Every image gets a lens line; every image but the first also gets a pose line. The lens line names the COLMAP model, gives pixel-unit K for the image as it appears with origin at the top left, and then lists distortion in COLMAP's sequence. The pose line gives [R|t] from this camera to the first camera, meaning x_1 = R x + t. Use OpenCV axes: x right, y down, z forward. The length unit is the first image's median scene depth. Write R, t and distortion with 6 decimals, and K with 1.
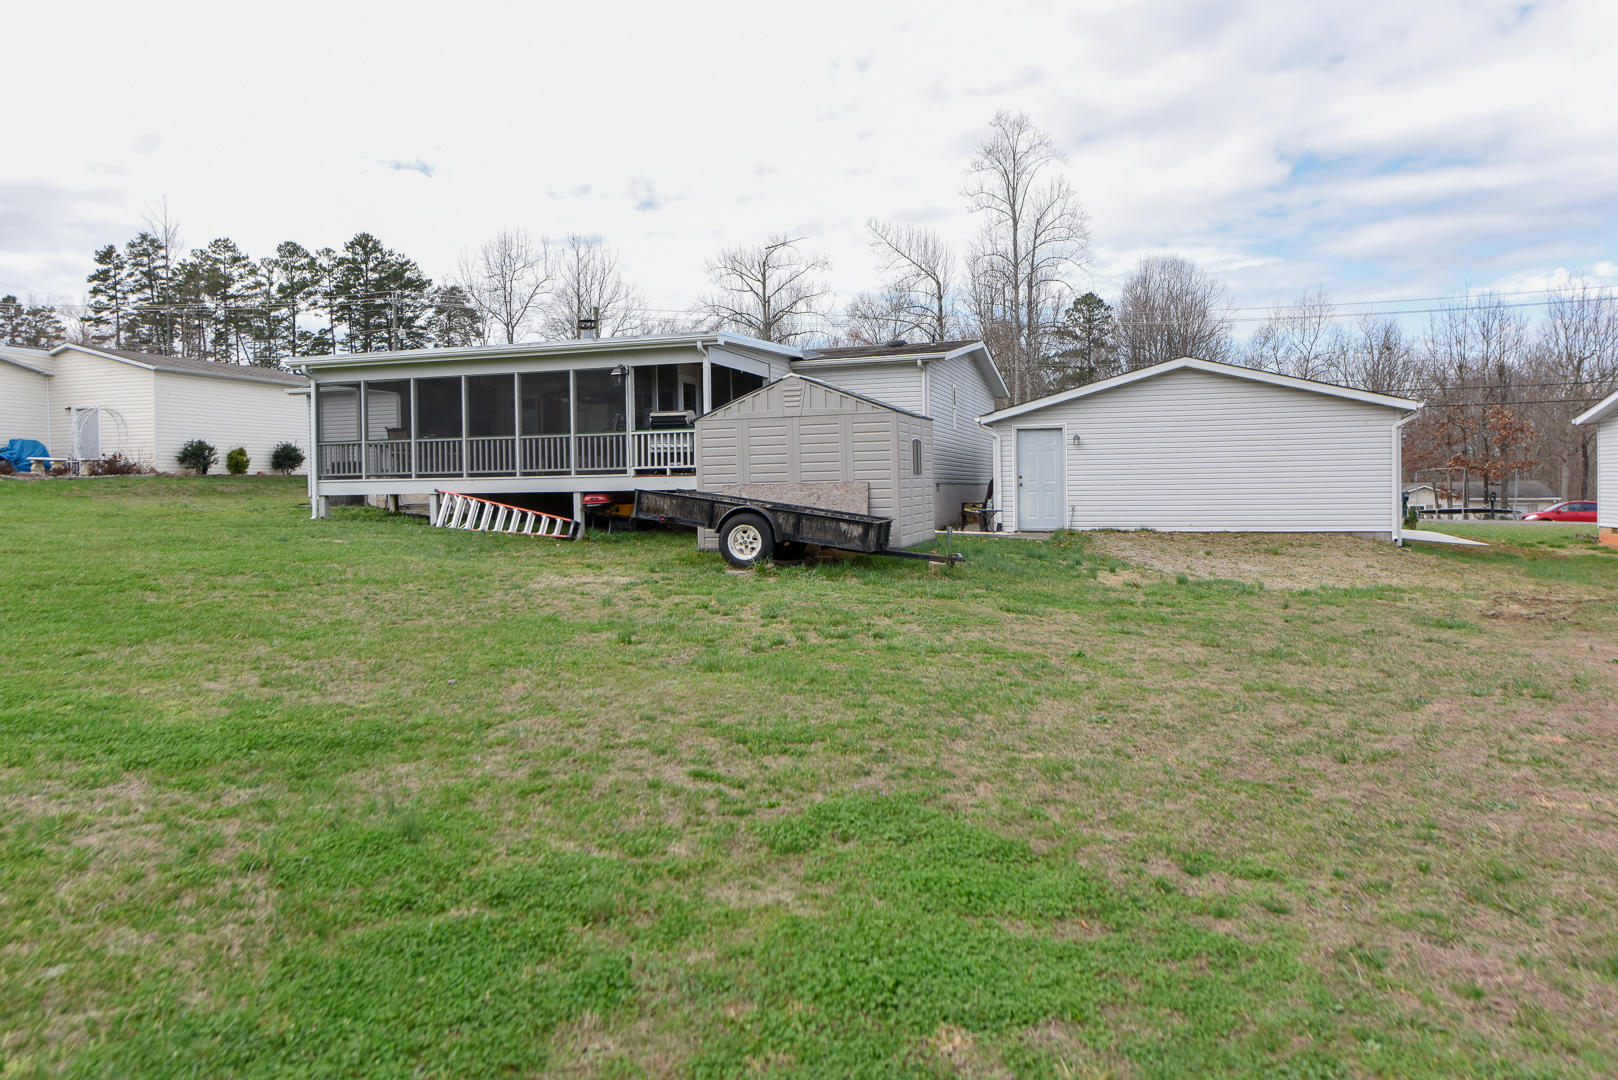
lens RADIAL K [[843.6, 0, 841.8], [0, 843.6, 537.9], [0, 0, 1]] dist [0.002633, 0.000219]
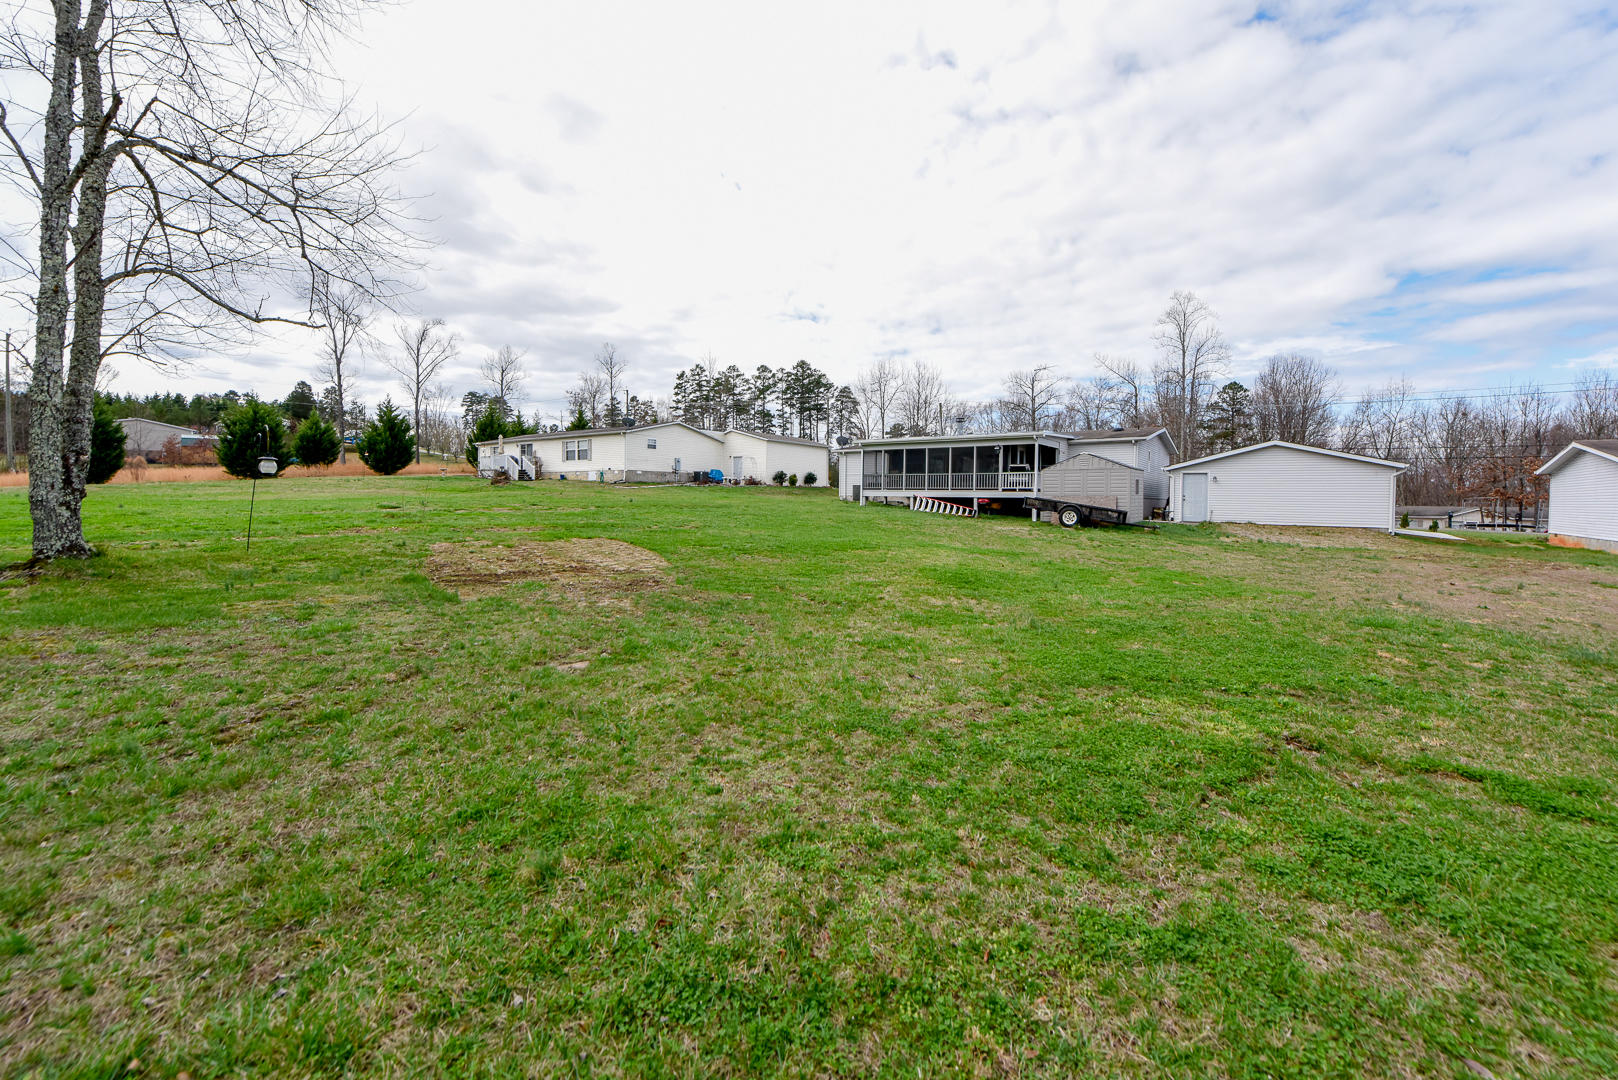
lens RADIAL K [[646.8, 0, 808.6], [0, 646.8, 521.4], [0, 0, 1]] dist [-0.000185, -0.013195]
pose [[0.952046, 0.037457, -0.303652, -0.133689], [-0.044089, 0.998915, -0.015010, 0.040151], [0.302760, 0.027678, 0.952665, -0.578396]]
